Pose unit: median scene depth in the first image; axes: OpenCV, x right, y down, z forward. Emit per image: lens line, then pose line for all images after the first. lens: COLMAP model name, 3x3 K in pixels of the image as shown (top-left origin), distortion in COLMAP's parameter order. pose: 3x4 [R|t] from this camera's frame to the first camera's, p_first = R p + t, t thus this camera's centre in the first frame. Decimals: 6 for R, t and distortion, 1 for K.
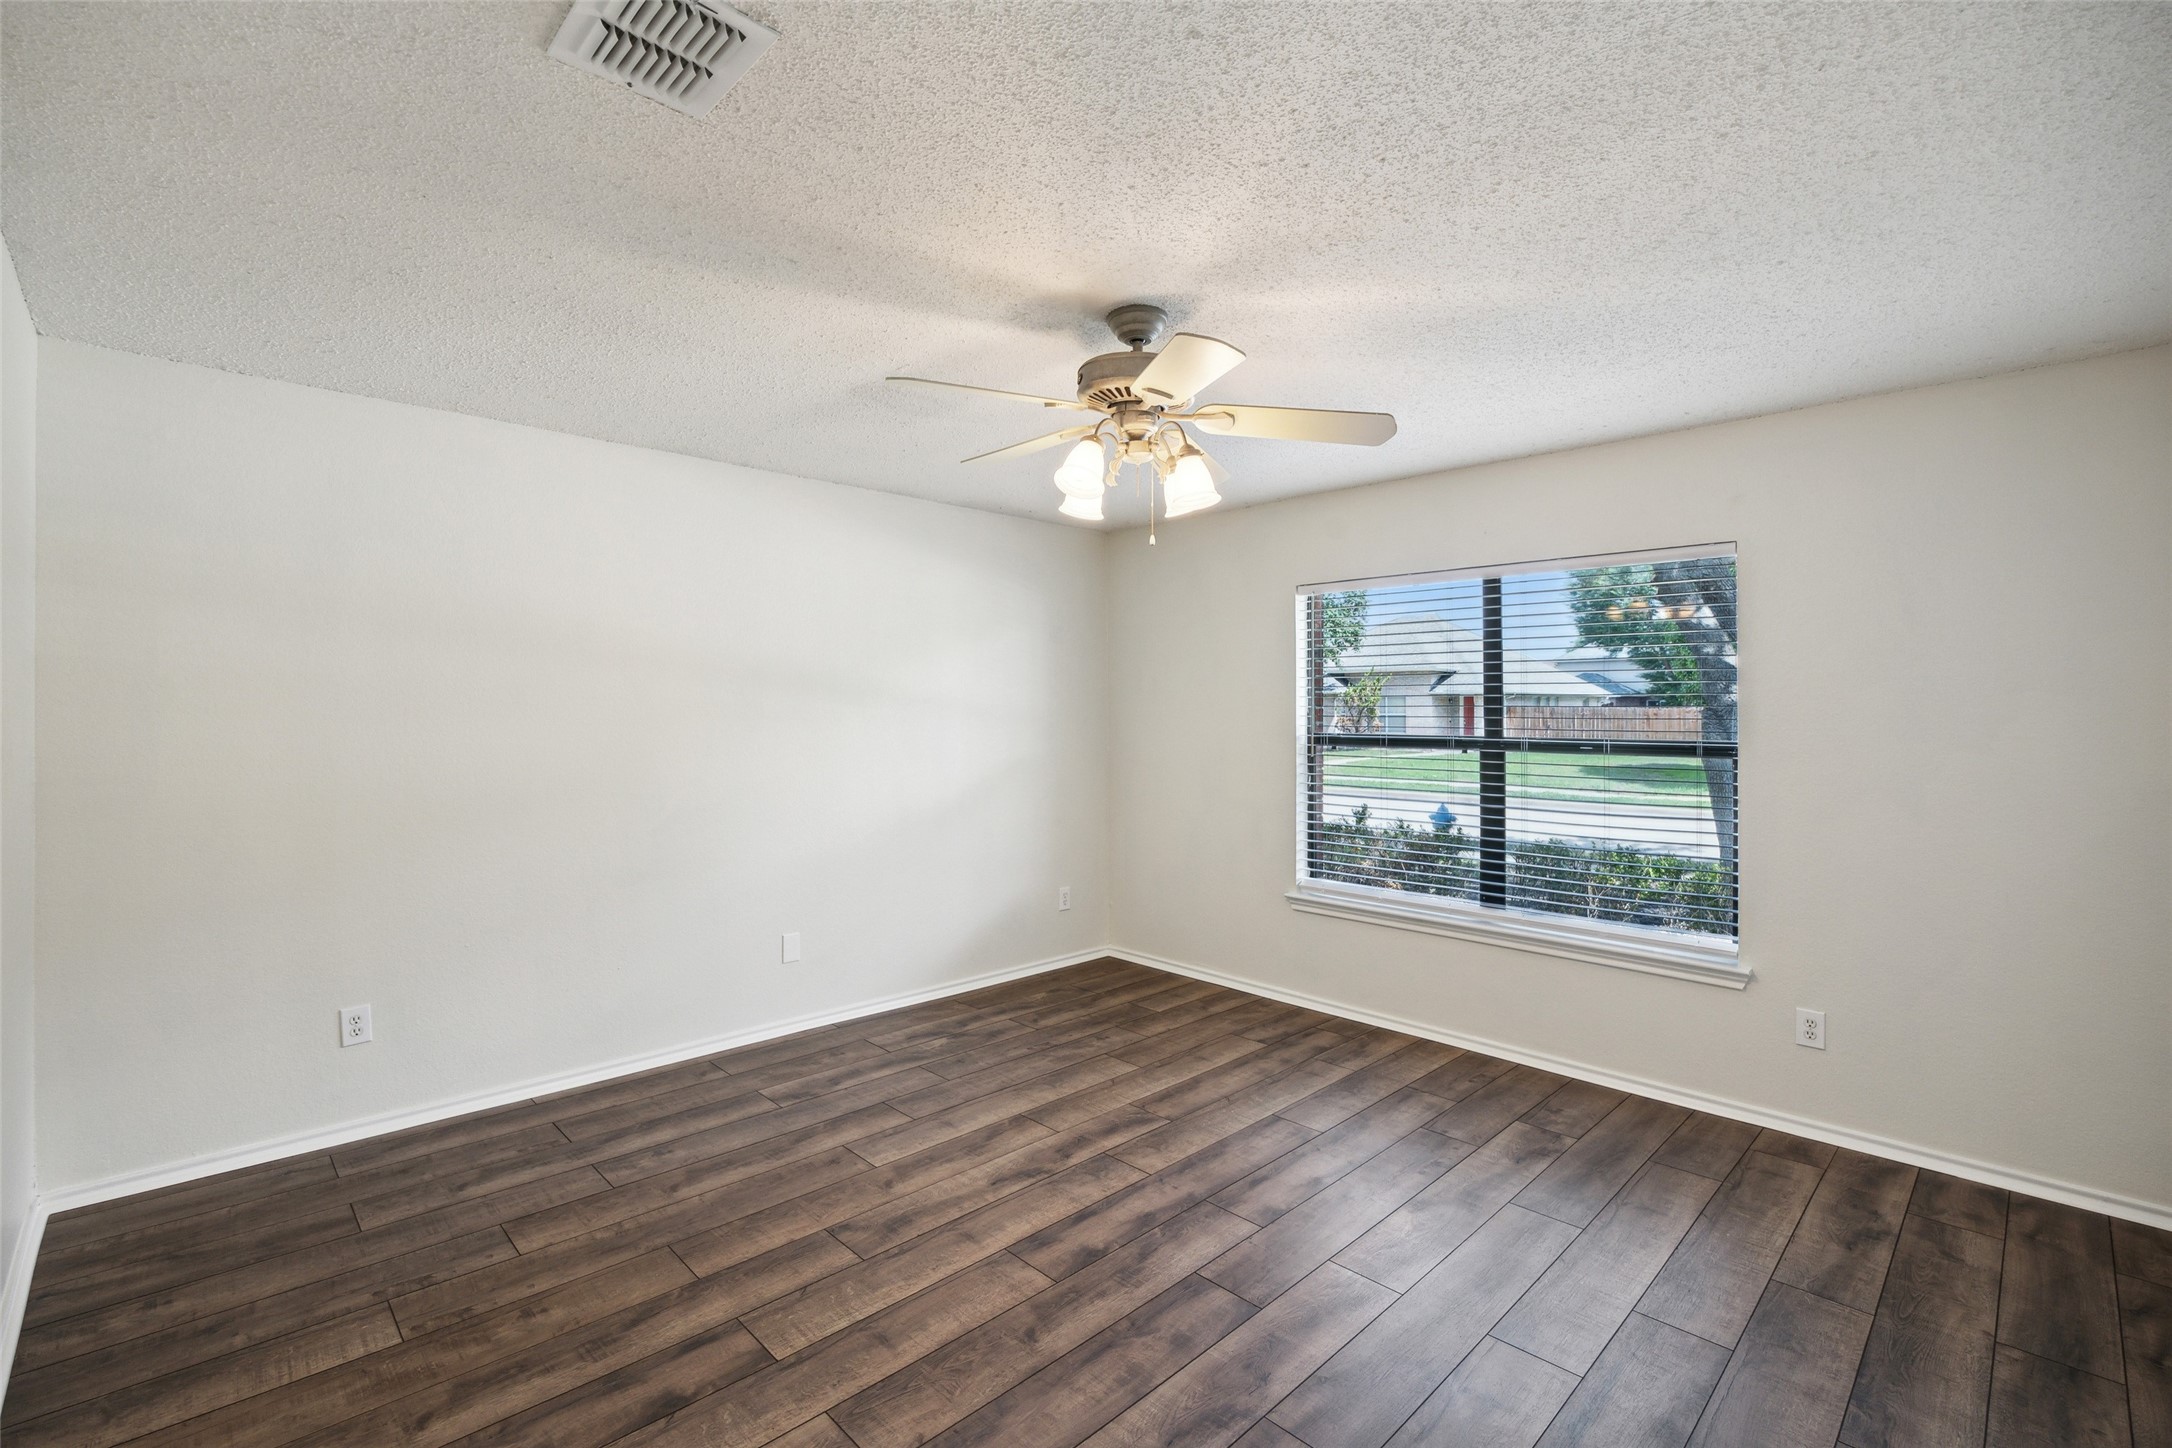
lens RADIAL K [[916.1, 0, 1080.3], [0, 916.1, 723.3], [0, 0, 1]] dist [-0.013400, 0.000270]
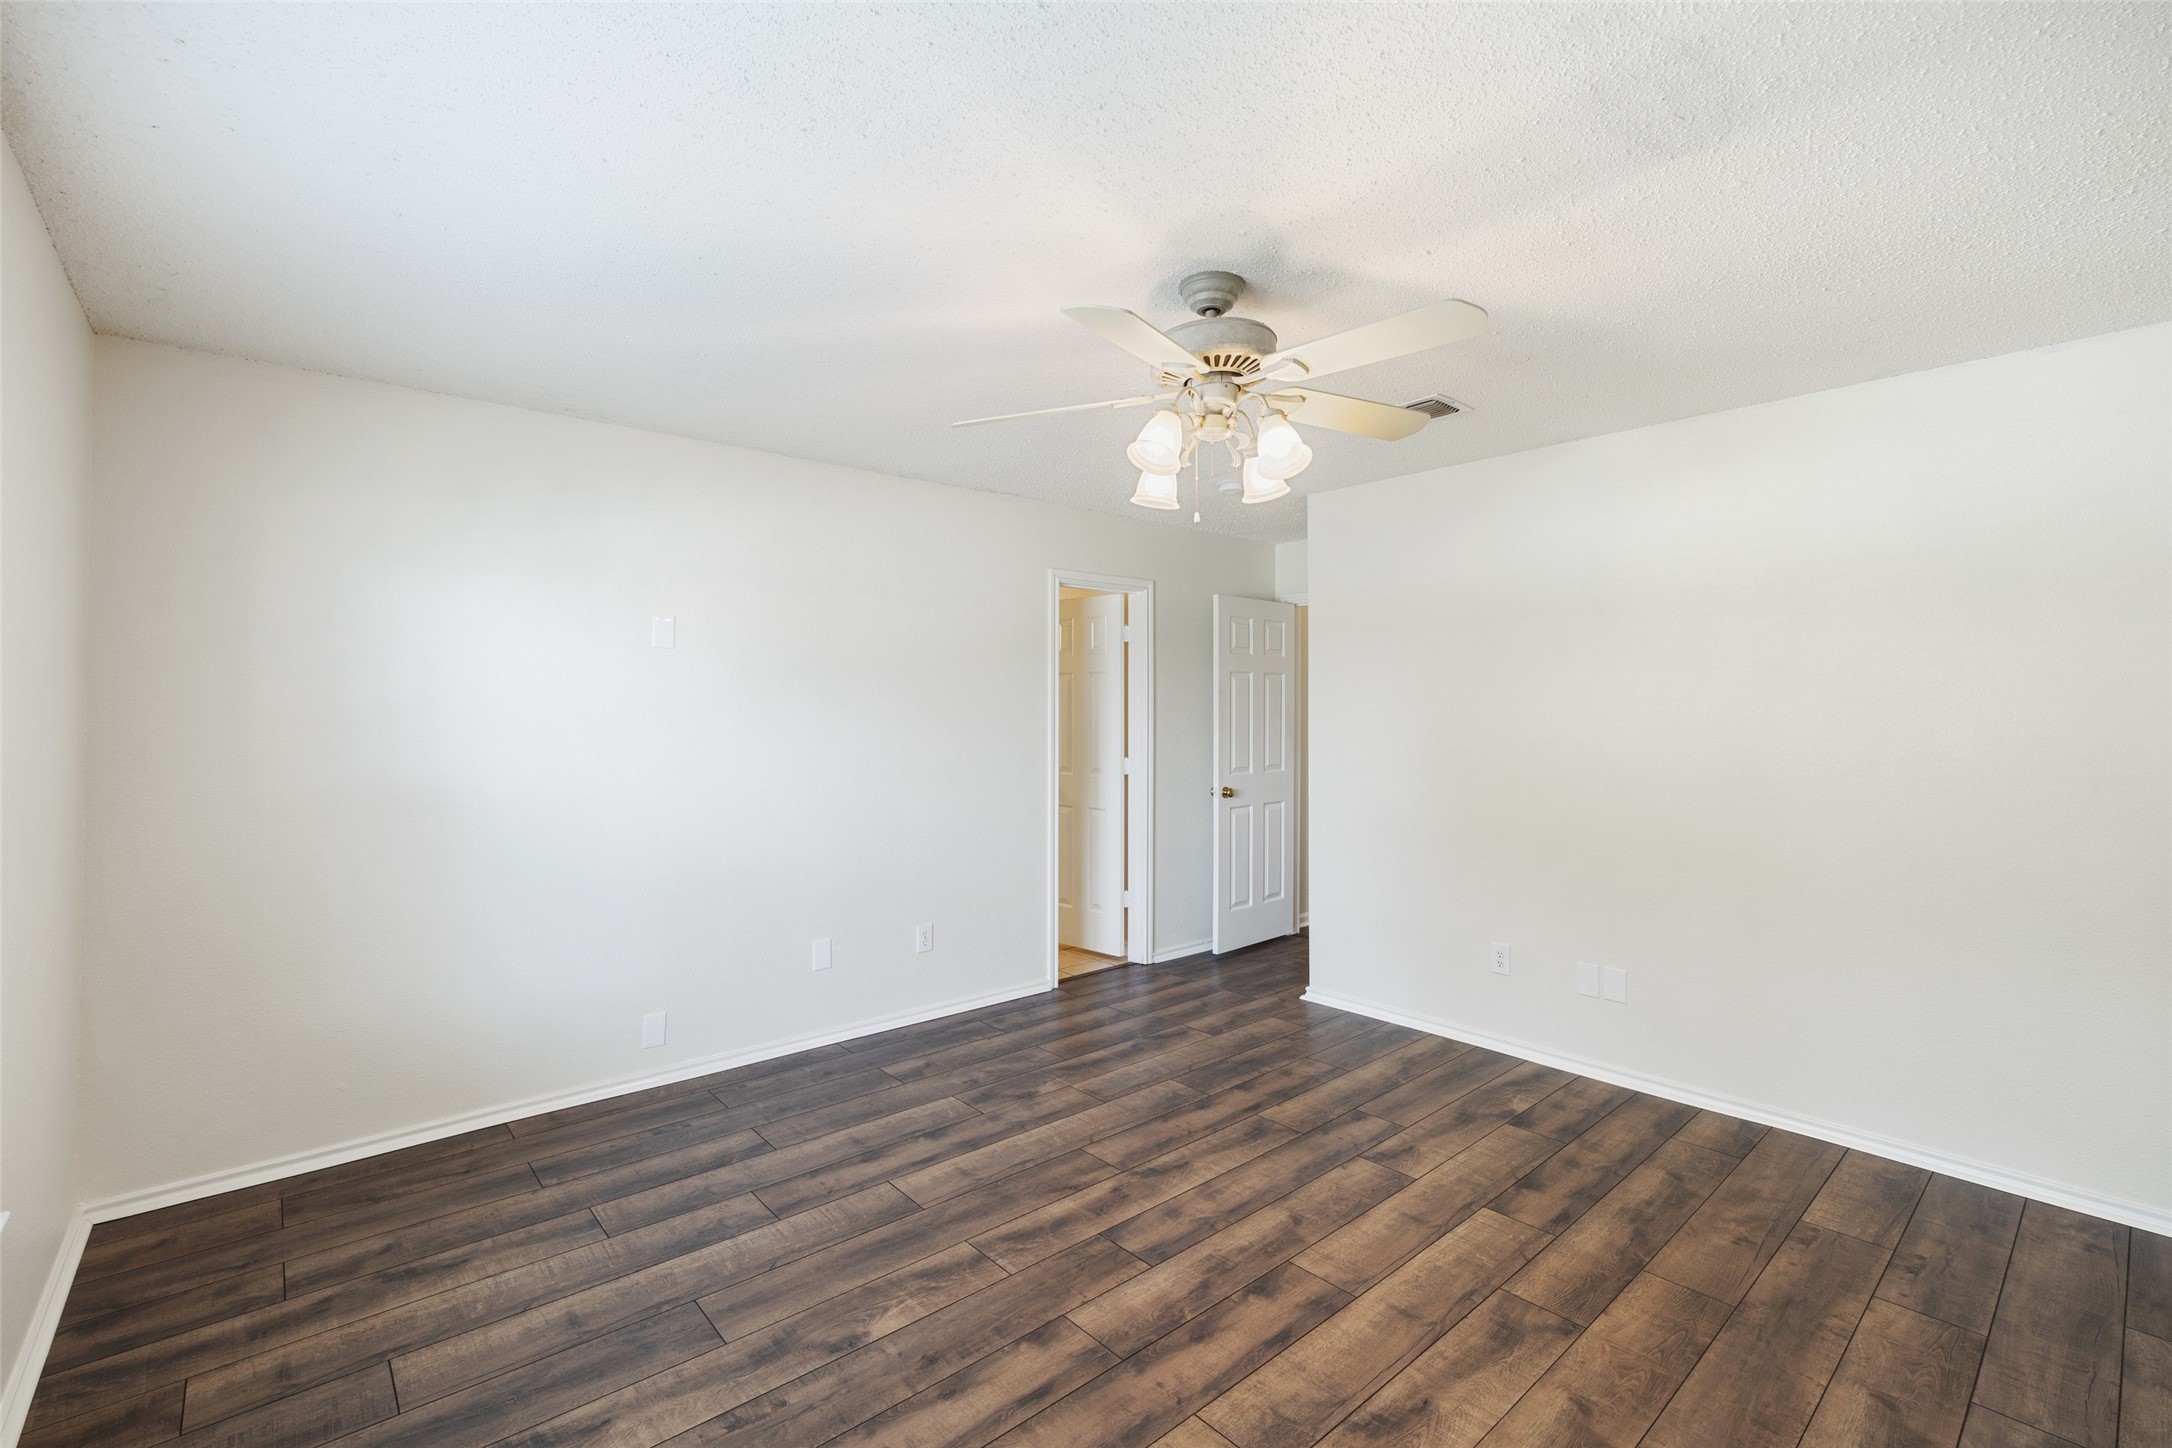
lens RADIAL K [[916.1, 0, 1080.3], [0, 916.1, 723.3], [0, 0, 1]] dist [-0.013400, 0.000270]
pose [[-0.998295, -0.009190, 0.057639, 0.156857], [-0.007517, 0.999546, 0.029170, -0.025743], [-0.057881, 0.028687, -0.997911, 2.041154]]
